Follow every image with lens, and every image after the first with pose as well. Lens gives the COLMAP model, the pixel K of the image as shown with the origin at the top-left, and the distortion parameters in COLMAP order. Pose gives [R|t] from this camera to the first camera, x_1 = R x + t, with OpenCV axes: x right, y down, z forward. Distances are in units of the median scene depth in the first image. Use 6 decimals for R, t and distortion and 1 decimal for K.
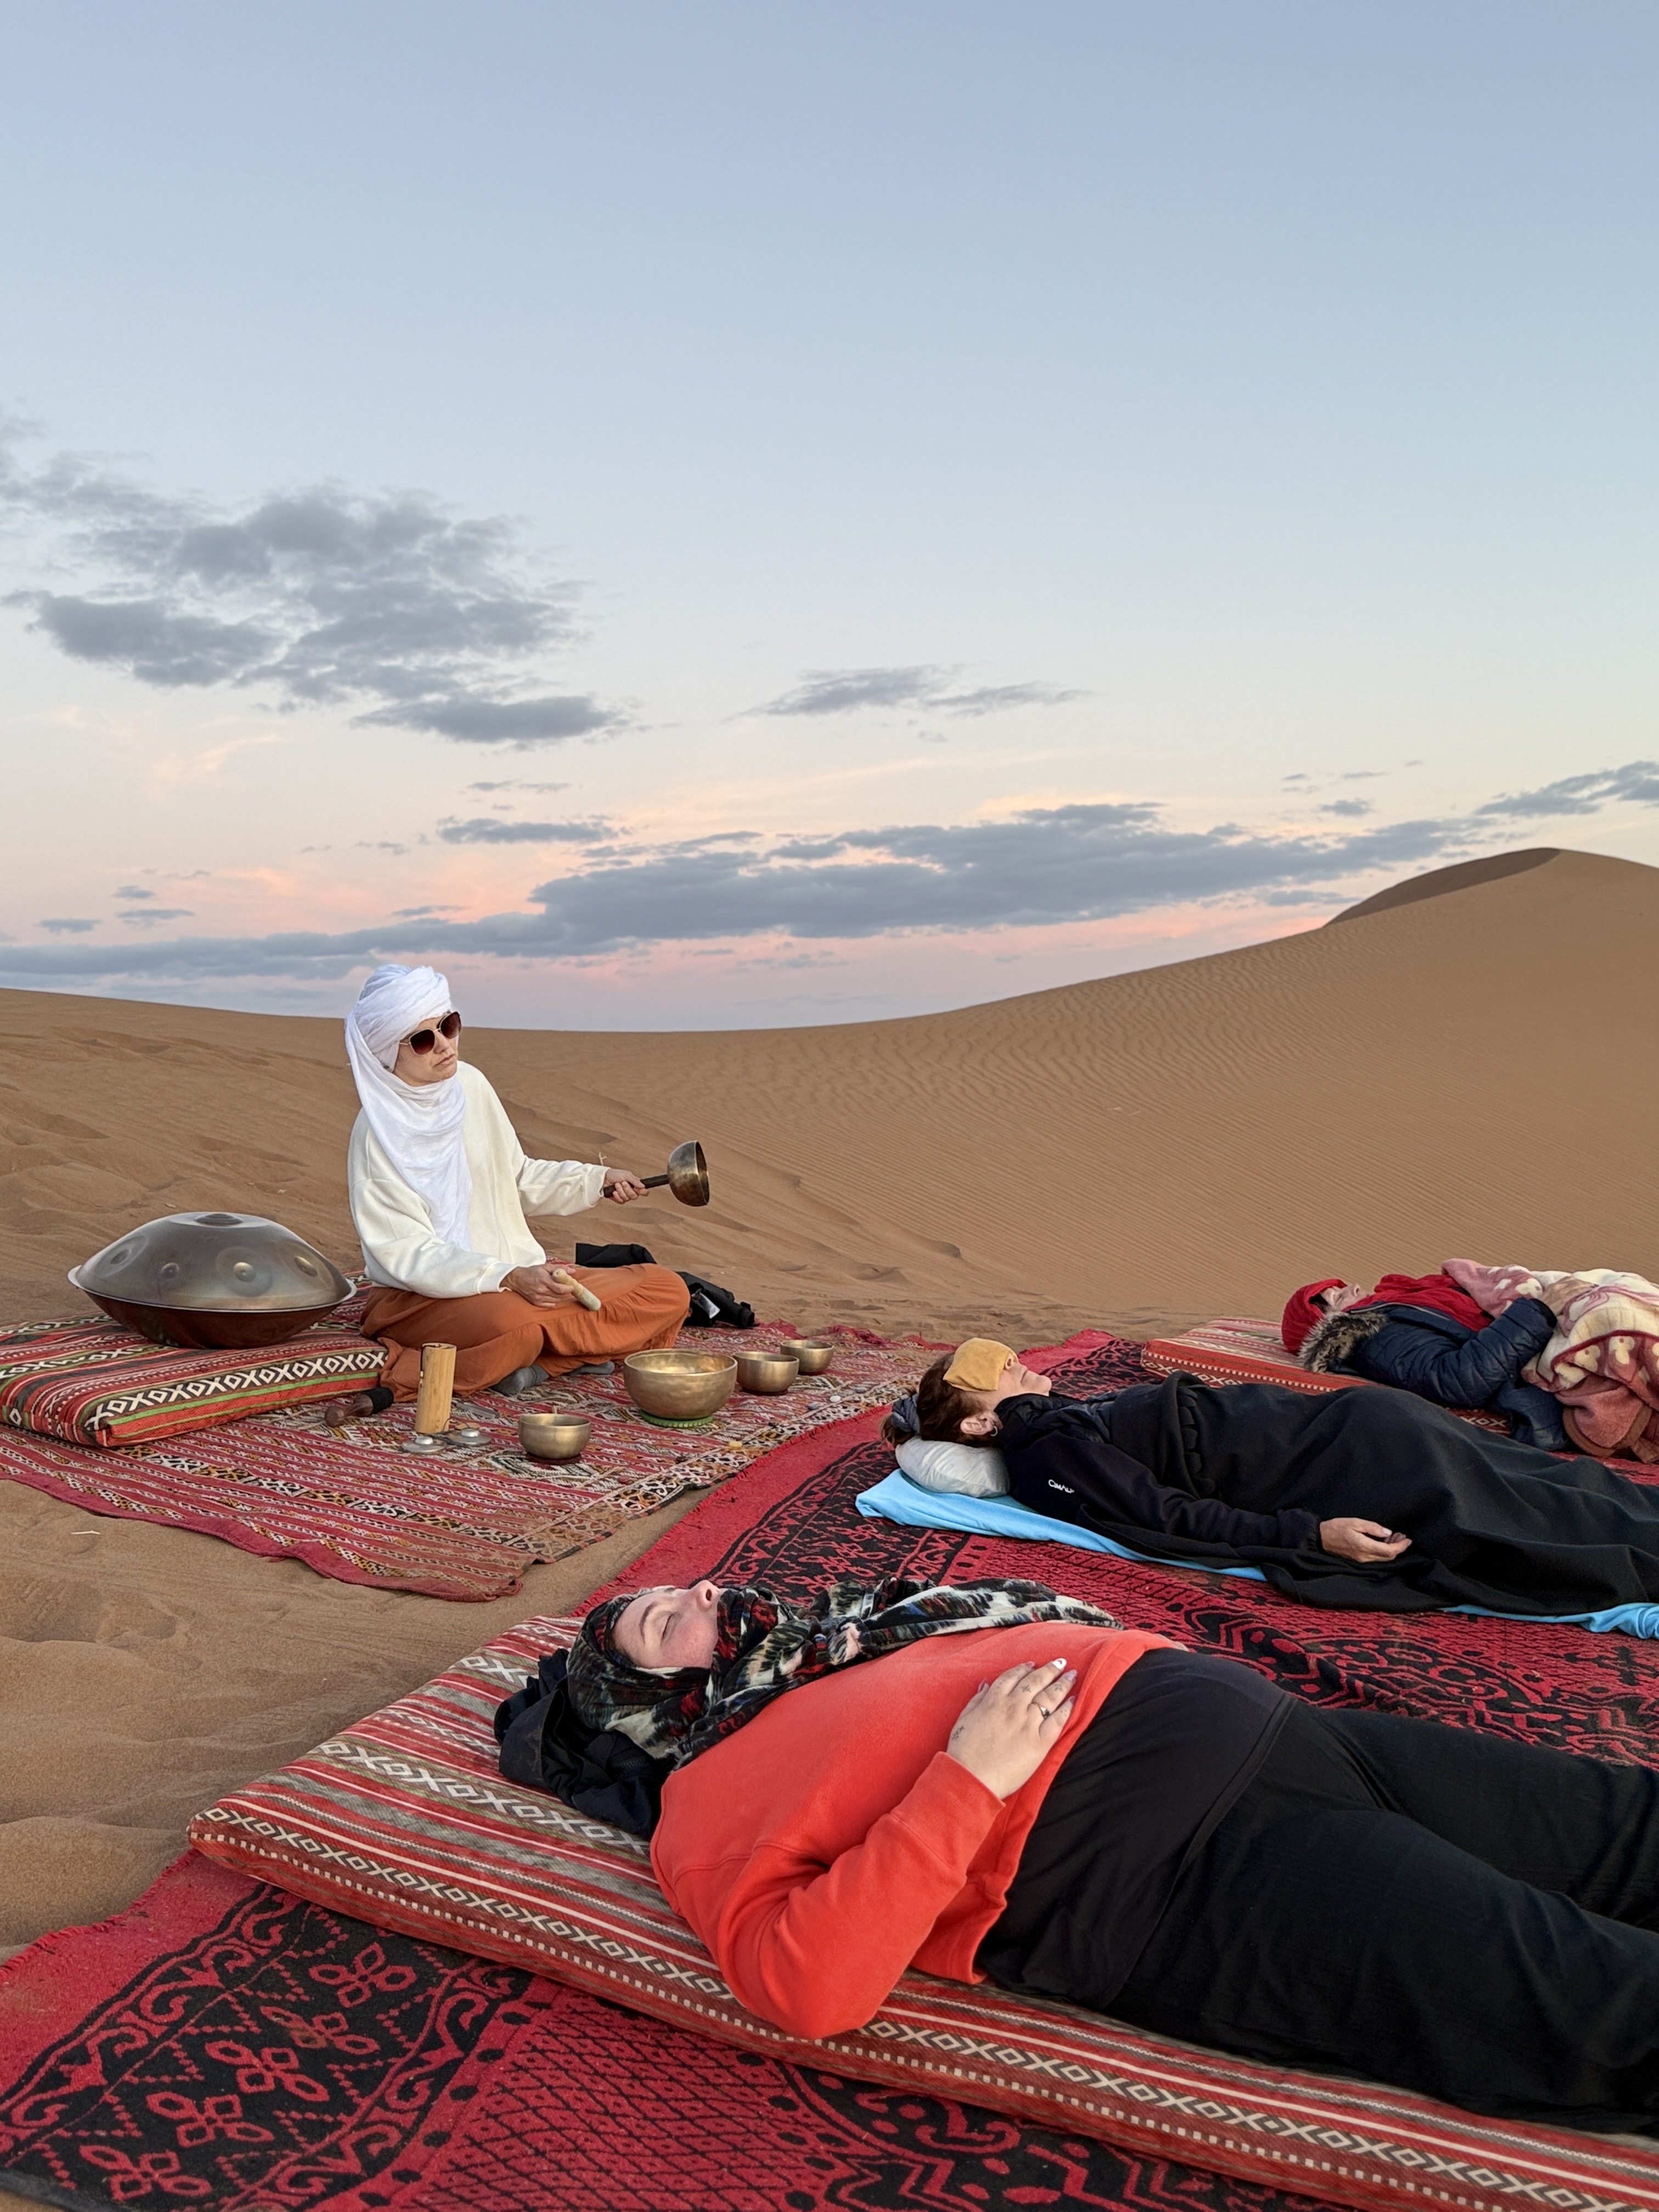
lens RADIAL K [[2070.3, 0, 819.5], [0, 2070.3, 1122.5], [0, 0, 1]] dist [0.144443, 0.000000]
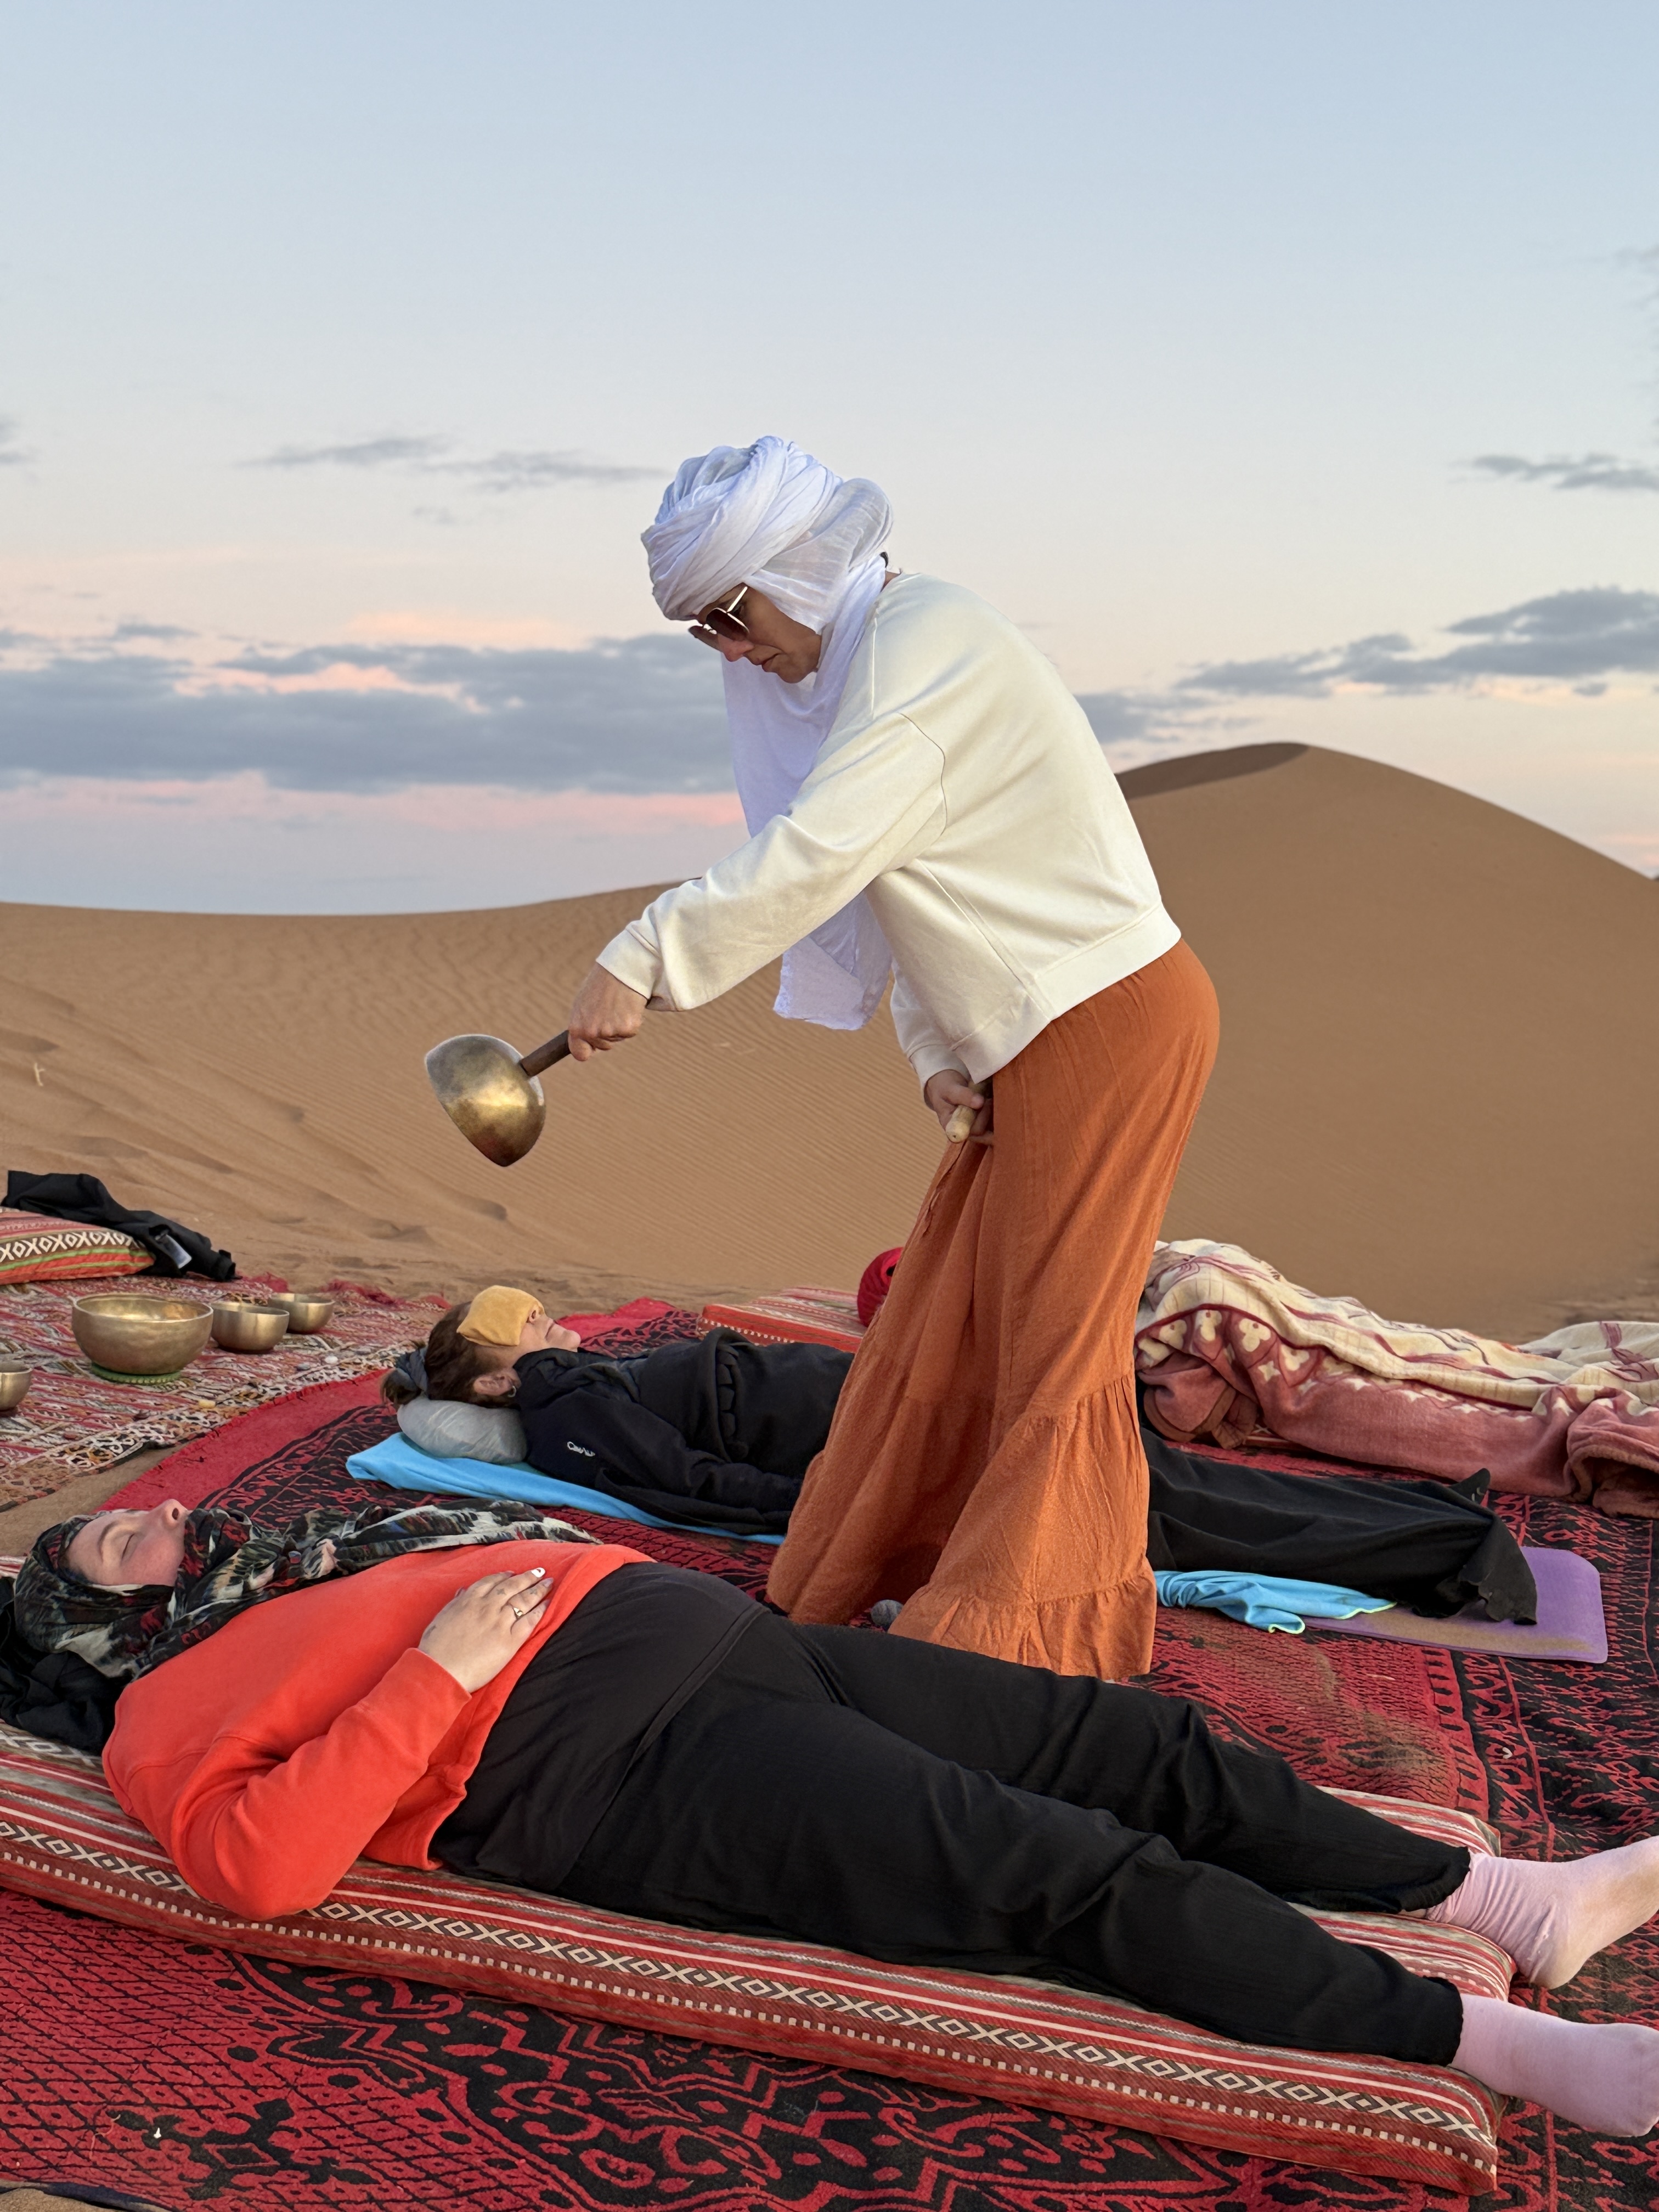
lens RADIAL K [[2806.2, 0, 818.6], [0, 2806.2, 1106.9], [0, 0, 1]] dist [0.108473, 0.000000]
pose [[0.984406, 0.047008, 0.169513, 0.008297], [-0.049924, 0.998669, 0.012978, 0.012091], [-0.168677, -0.021238, 0.985442, -0.325135]]
